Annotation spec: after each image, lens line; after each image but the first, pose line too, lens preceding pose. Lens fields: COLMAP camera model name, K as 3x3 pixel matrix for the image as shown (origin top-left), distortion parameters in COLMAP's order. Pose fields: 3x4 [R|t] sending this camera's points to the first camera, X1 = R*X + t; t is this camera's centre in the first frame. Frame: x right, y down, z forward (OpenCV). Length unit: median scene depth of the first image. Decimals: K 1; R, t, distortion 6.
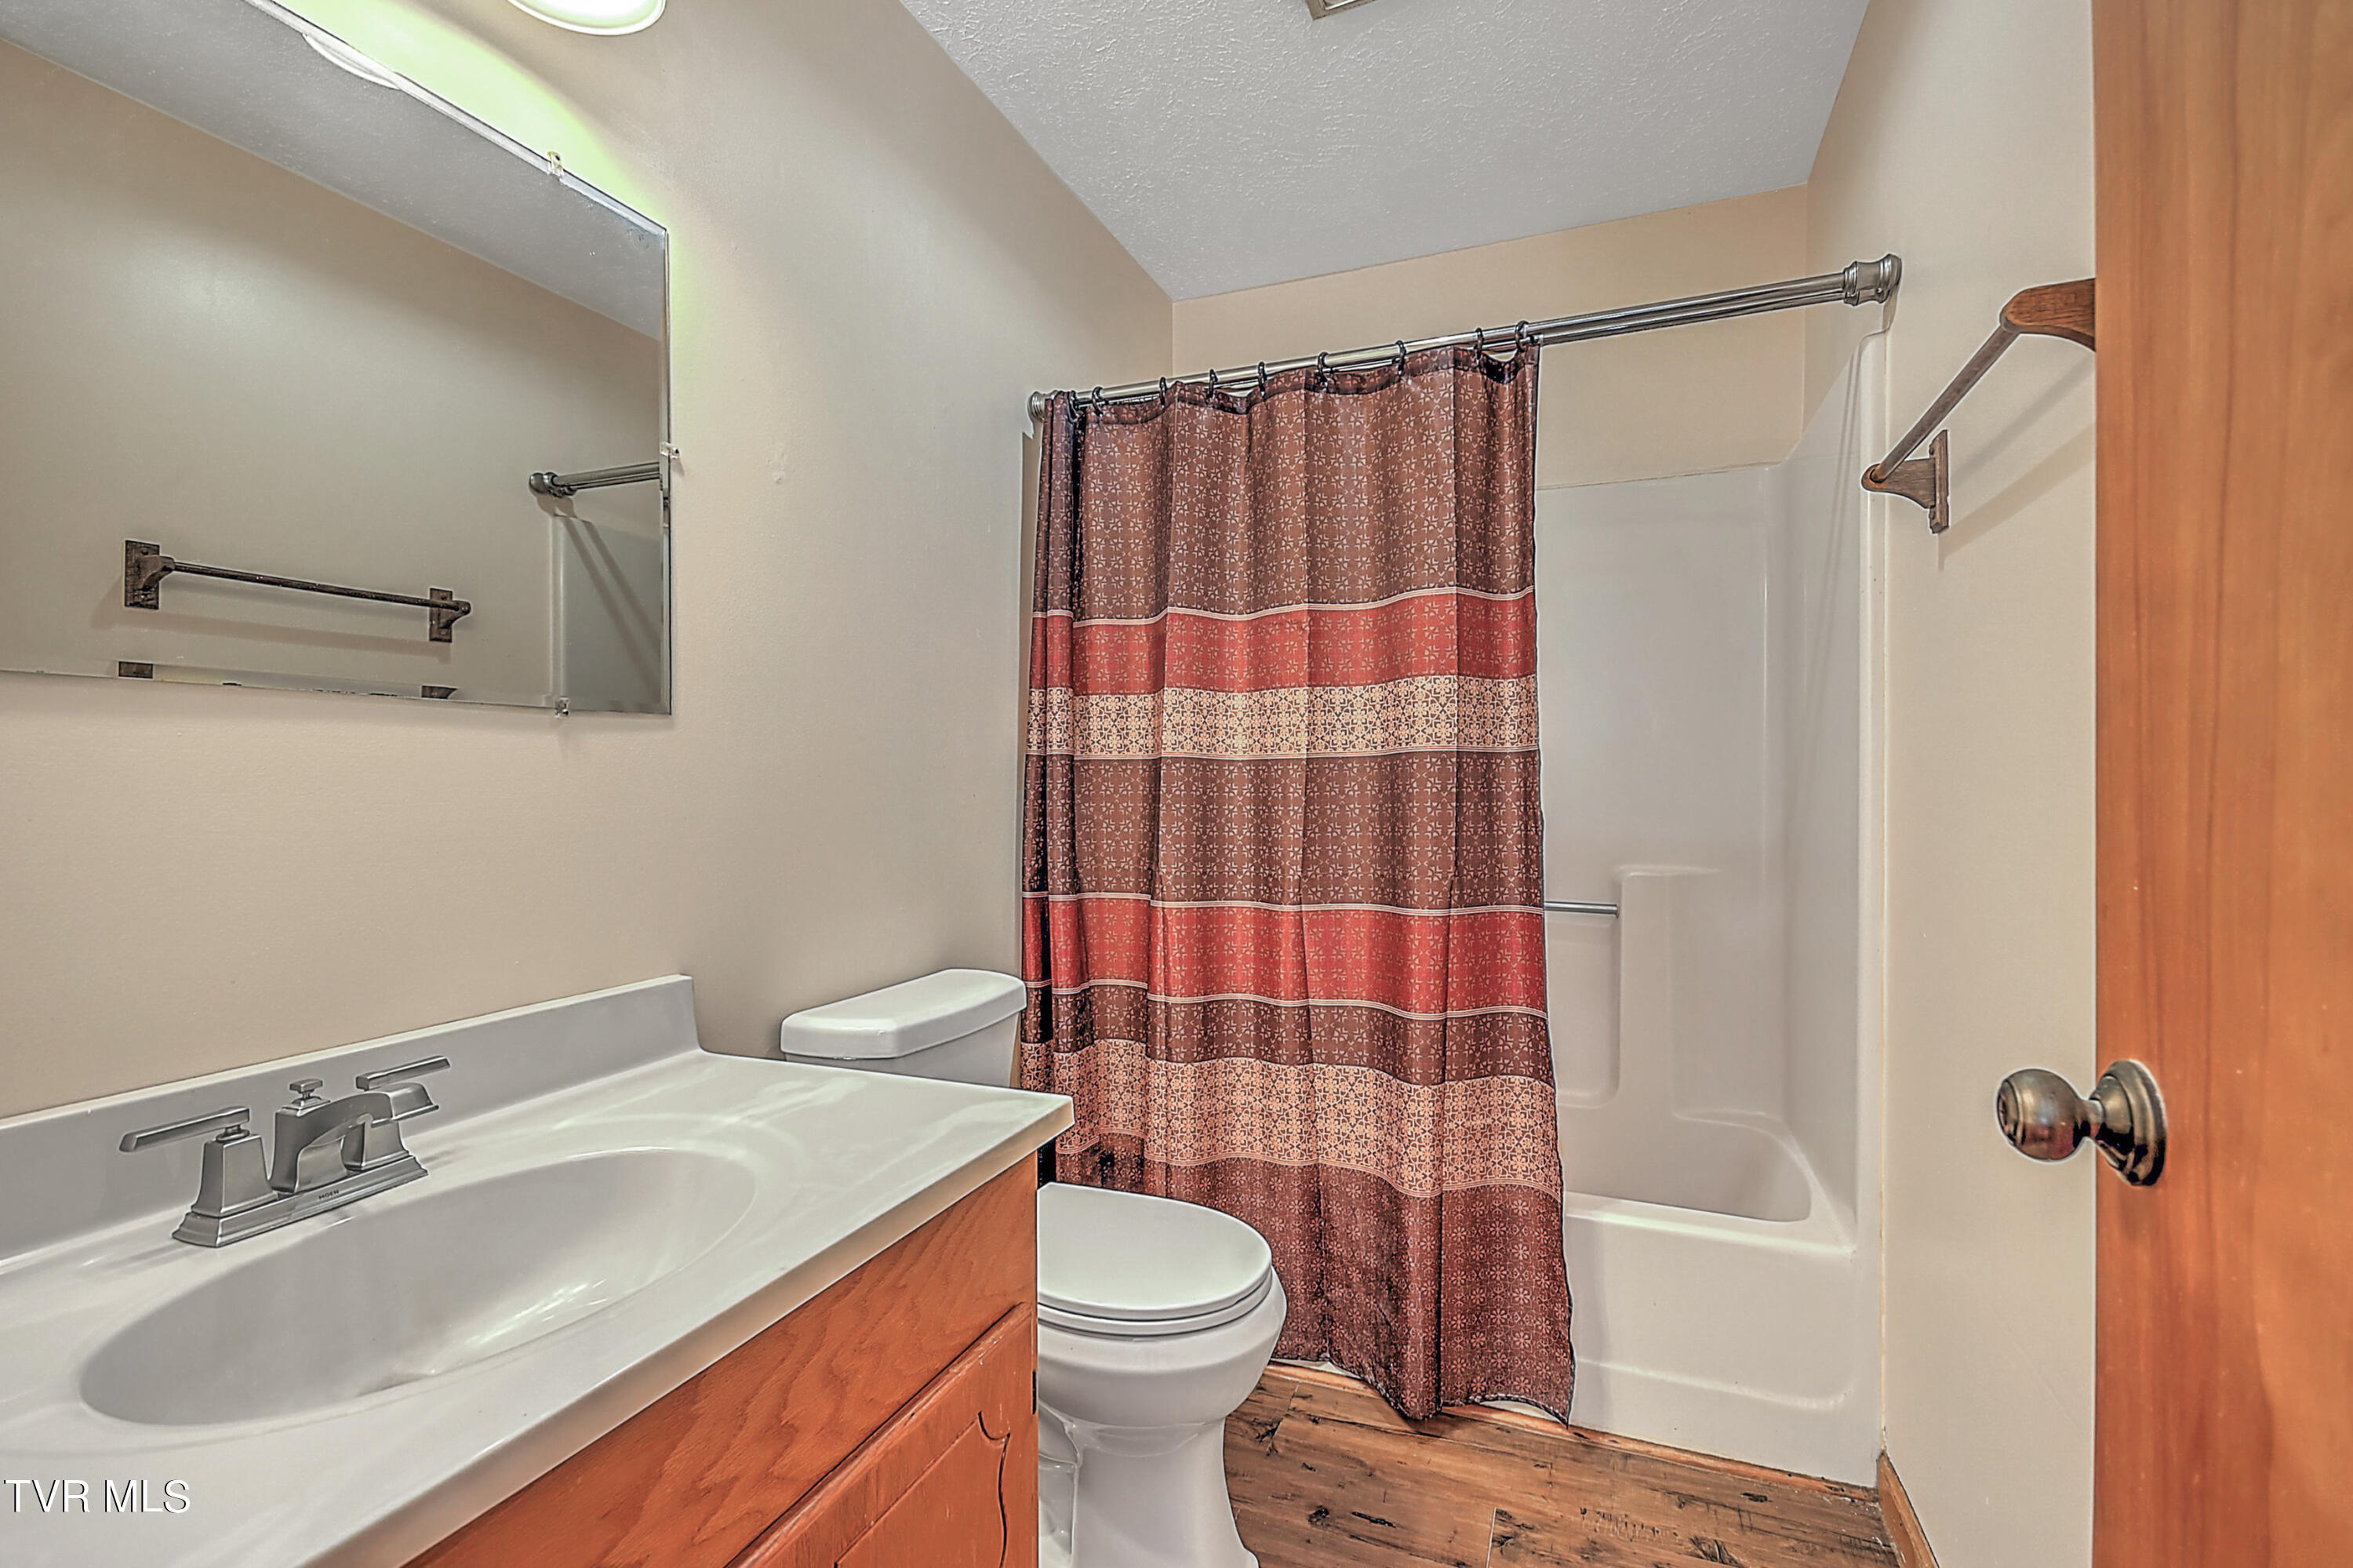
lens RADIAL K [[1059.5, 0, 1178.6], [0, 1059.5, 779.3], [0, 0, 1]] dist [0.025316, -0.011482]
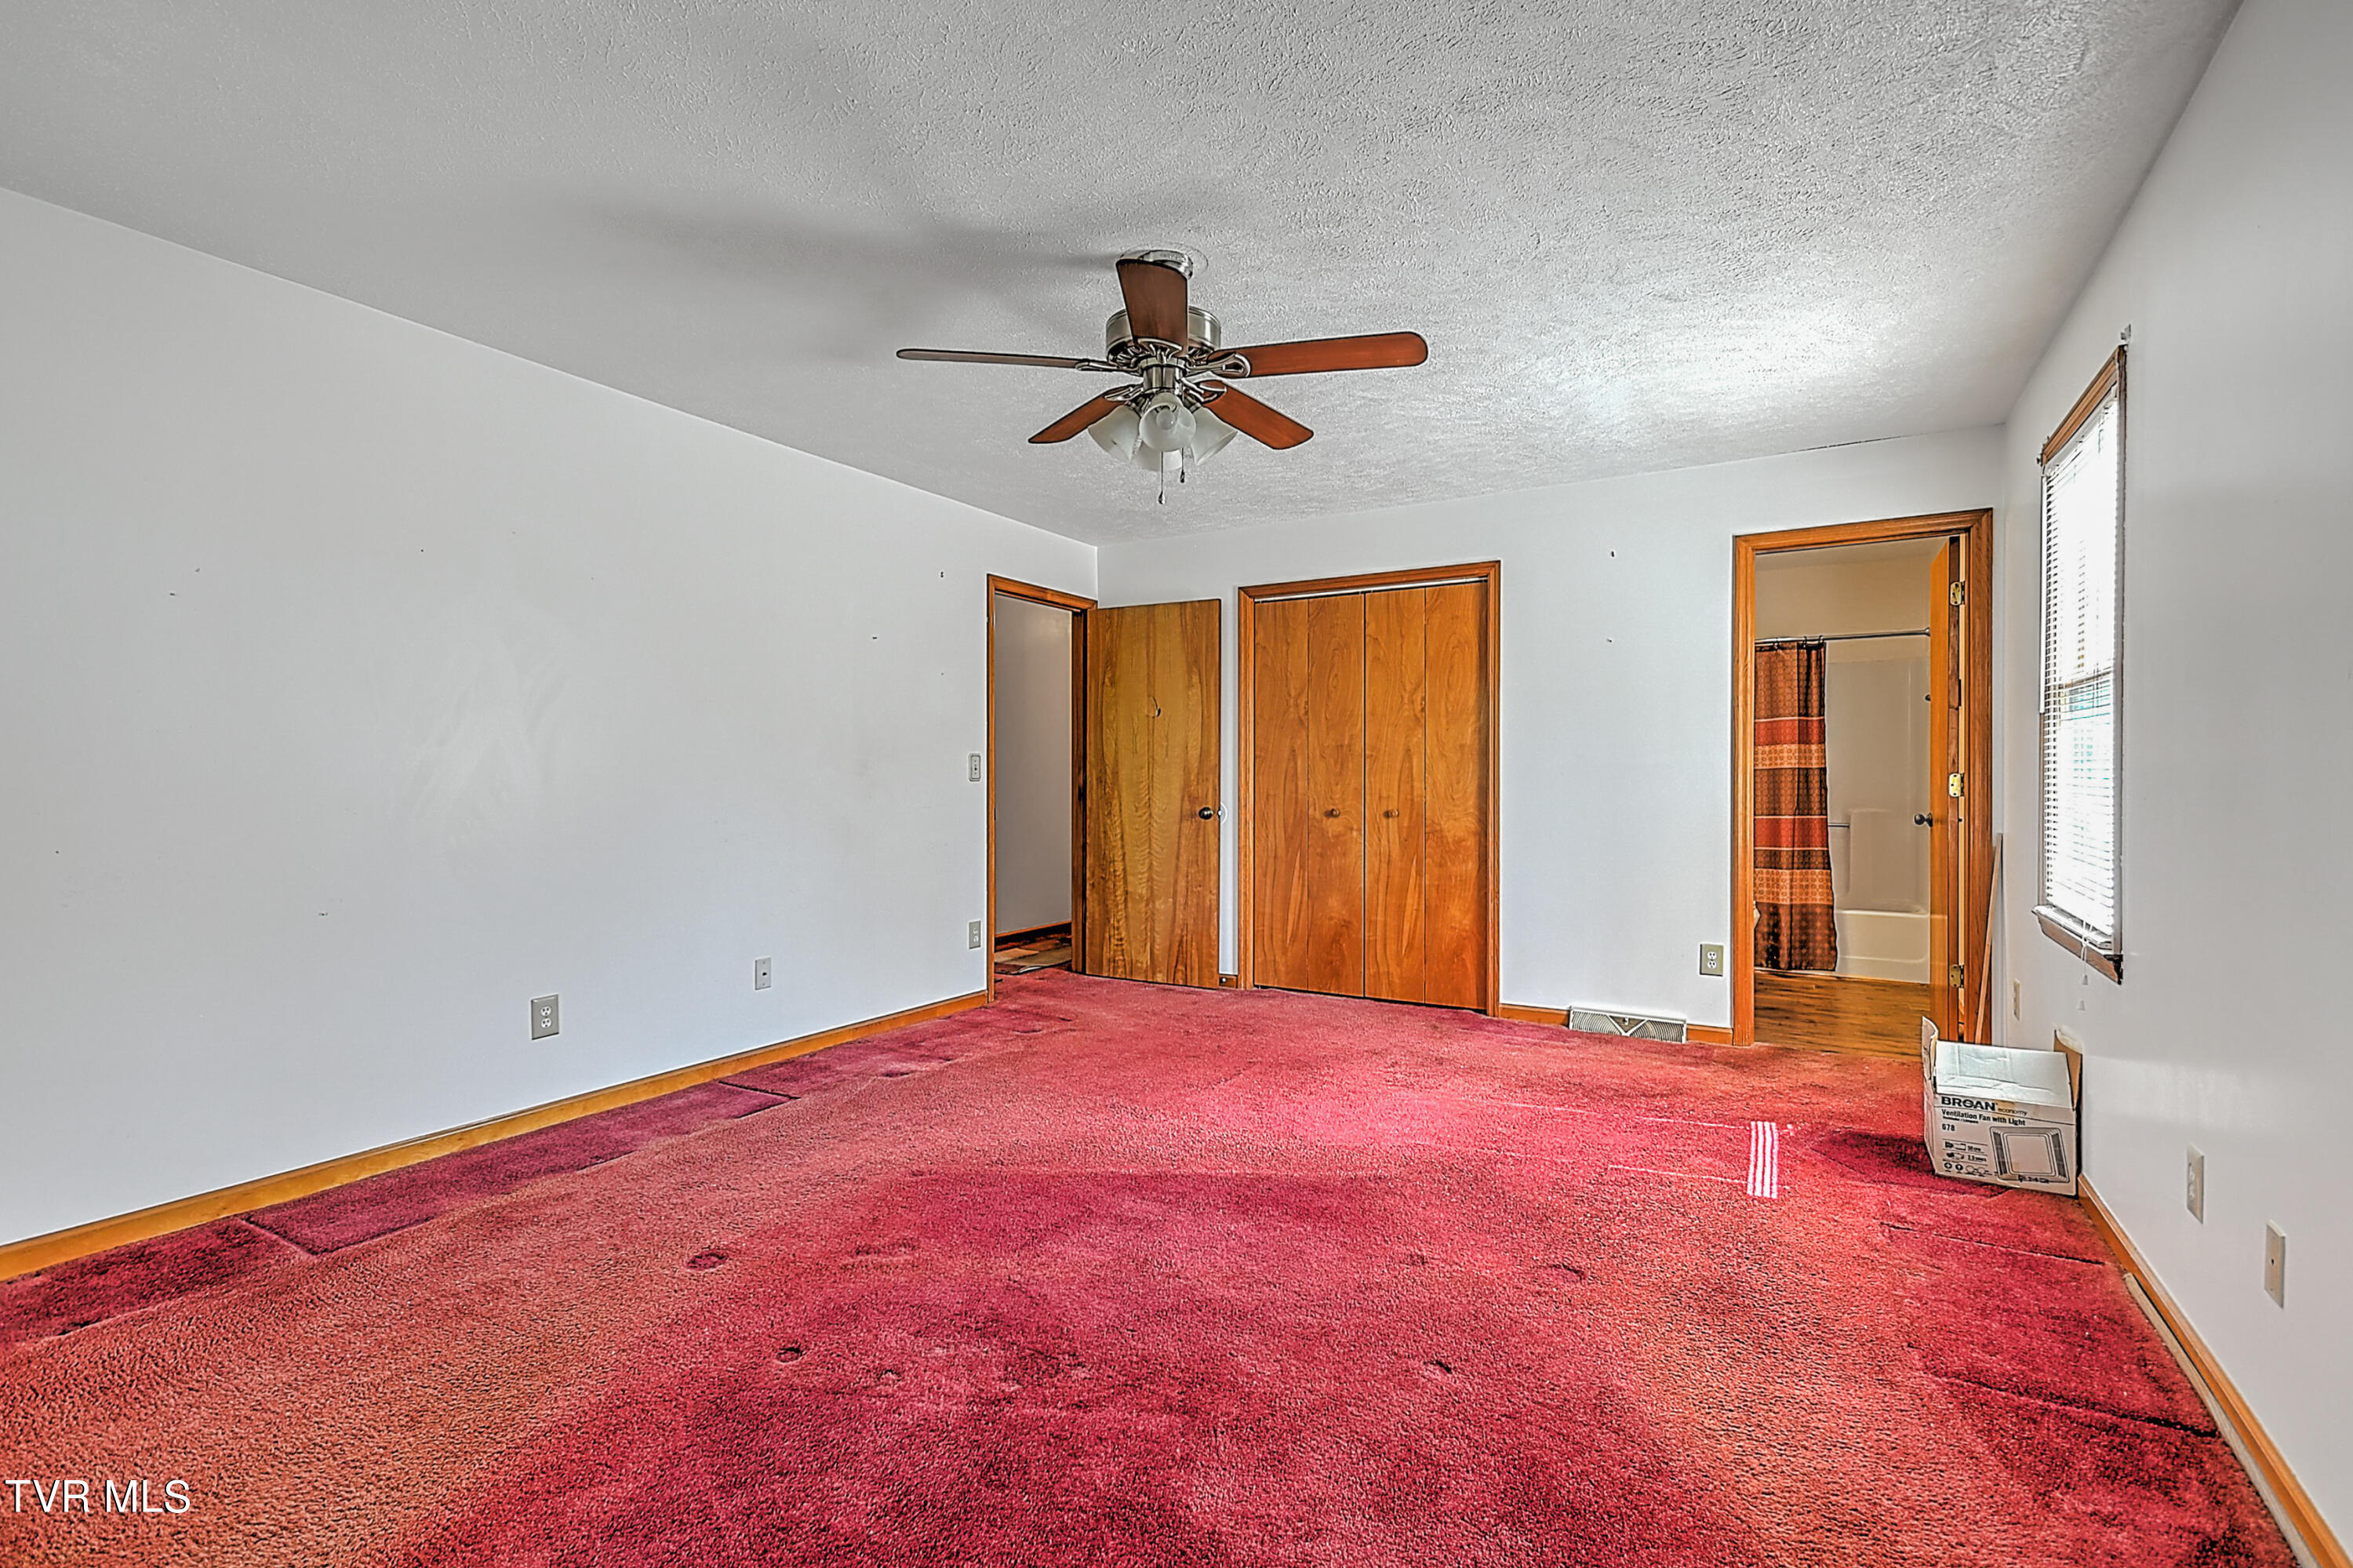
lens RADIAL K [[1059.5, 0, 1177.3], [0, 1059.5, 787.3], [0, 0, 1]] dist [0.025316, -0.011482]
pose [[0.988982, -0.000464, -0.148033, -1.110166], [0.001446, 0.999978, 0.006527, 0.009348], [0.148027, -0.006669, 0.988961, -2.458962]]
